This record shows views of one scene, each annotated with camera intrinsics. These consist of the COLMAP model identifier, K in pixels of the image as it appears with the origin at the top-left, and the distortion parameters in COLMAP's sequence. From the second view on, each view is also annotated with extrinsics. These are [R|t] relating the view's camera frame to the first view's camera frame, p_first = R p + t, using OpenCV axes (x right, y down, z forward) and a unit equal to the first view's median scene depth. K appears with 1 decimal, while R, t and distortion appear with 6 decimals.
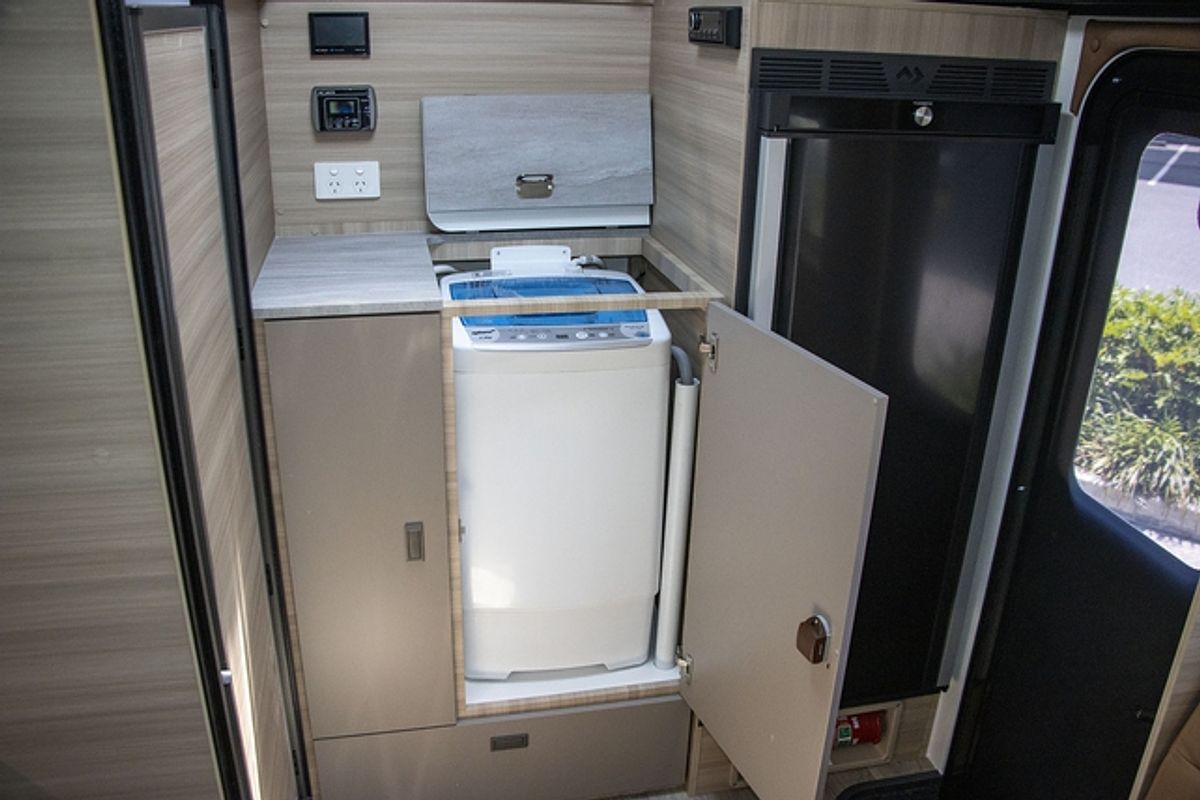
lens RADIAL K [[982.2, 0, 597.4], [0, 982.2, 409.8], [0, 0, 1]] dist [-0.190442, 0.158775]
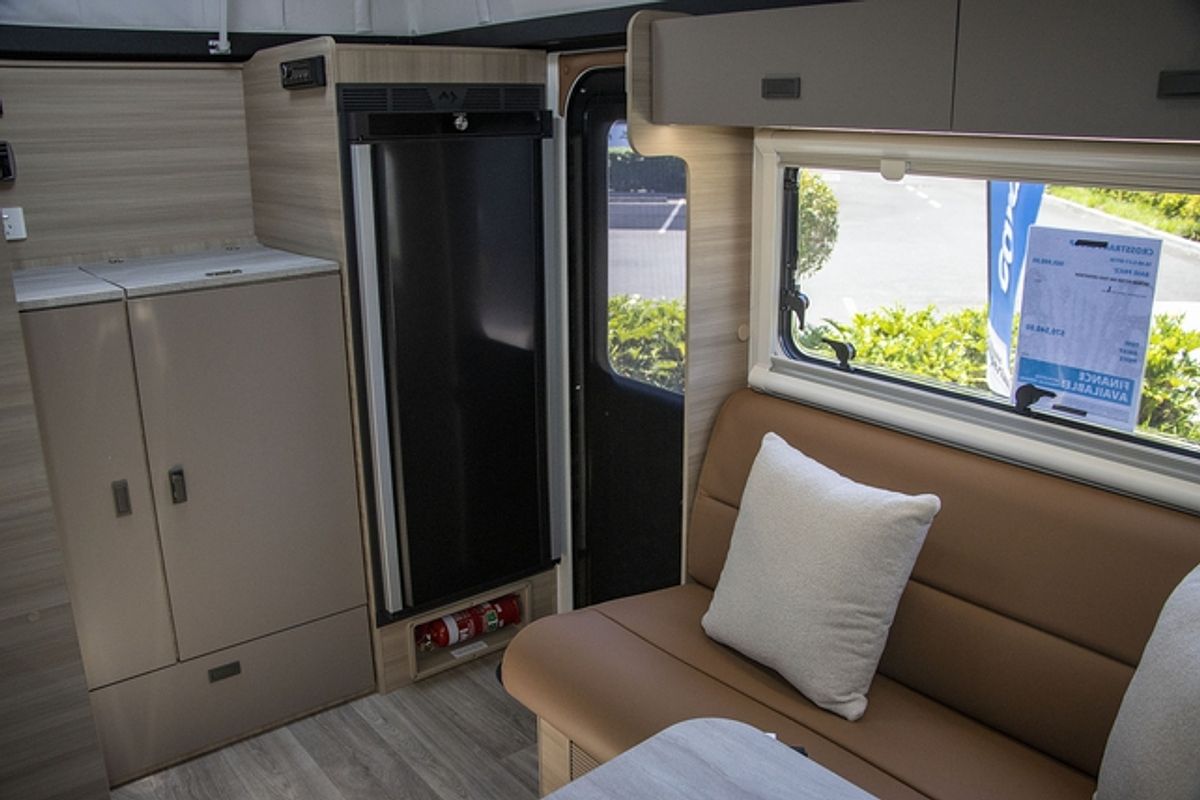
lens RADIAL K [[982.2, 0, 597.4], [0, 982.2, 409.8], [0, 0, 1]] dist [-0.190442, 0.158775]
pose [[0.895353, -0.156070, 0.417115, -0.132170], [0.196432, 0.978954, -0.055357, 0.211138], [-0.399697, 0.131499, 0.907166, -0.309359]]
